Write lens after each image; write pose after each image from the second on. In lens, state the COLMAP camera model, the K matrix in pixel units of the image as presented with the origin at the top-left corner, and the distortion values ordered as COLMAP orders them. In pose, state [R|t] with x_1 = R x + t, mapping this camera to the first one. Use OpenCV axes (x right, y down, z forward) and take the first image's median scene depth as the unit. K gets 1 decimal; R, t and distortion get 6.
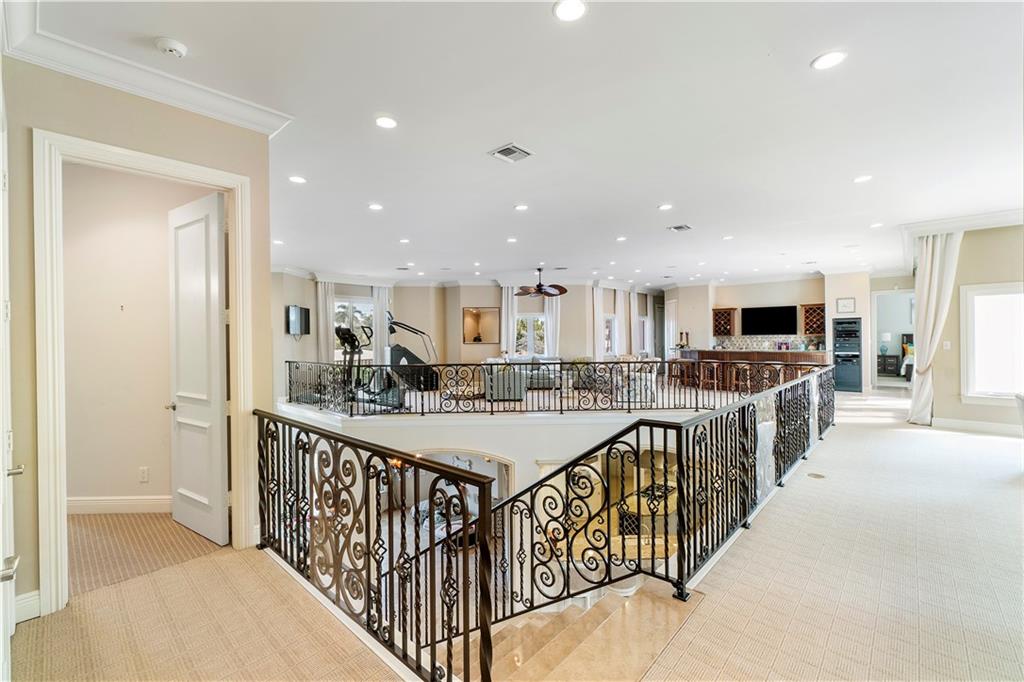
lens RADIAL K [[436.4, 0, 504.6], [0, 436.4, 335.8], [0, 0, 1]] dist [-0.001965, 0.000664]
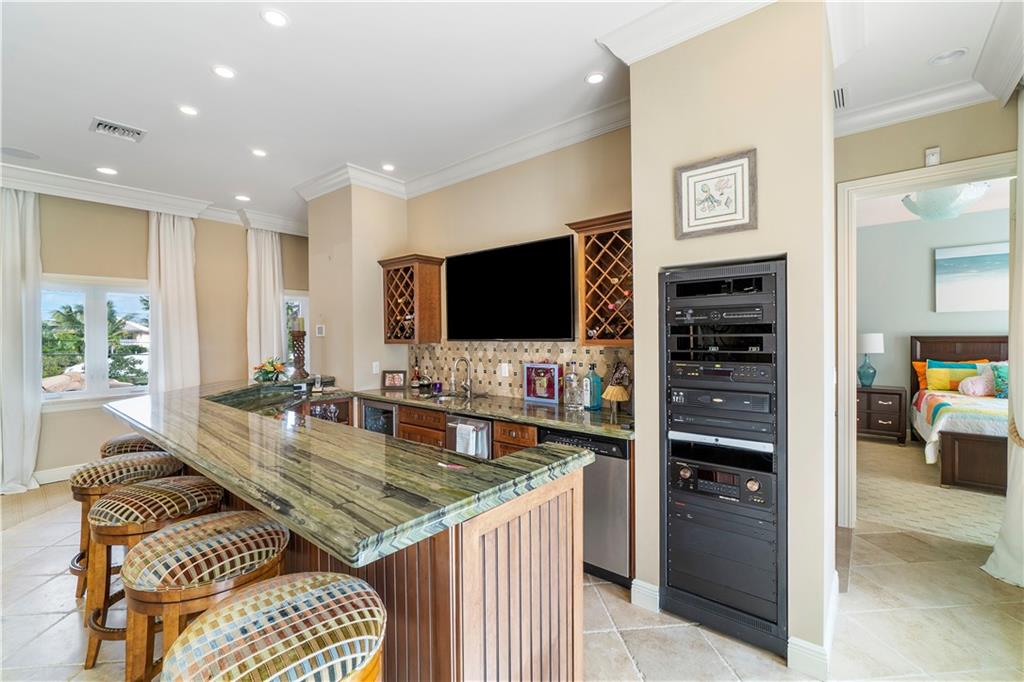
lens RADIAL K [[436.4, 0, 504.6], [0, 436.4, 335.8], [0, 0, 1]] dist [-0.001965, 0.000664]
pose [[0.998835, 0.002074, 0.048204, 0.610308], [-0.002452, 0.999967, 0.007797, -0.007908], [-0.048186, -0.007906, 0.998807, 0.726250]]
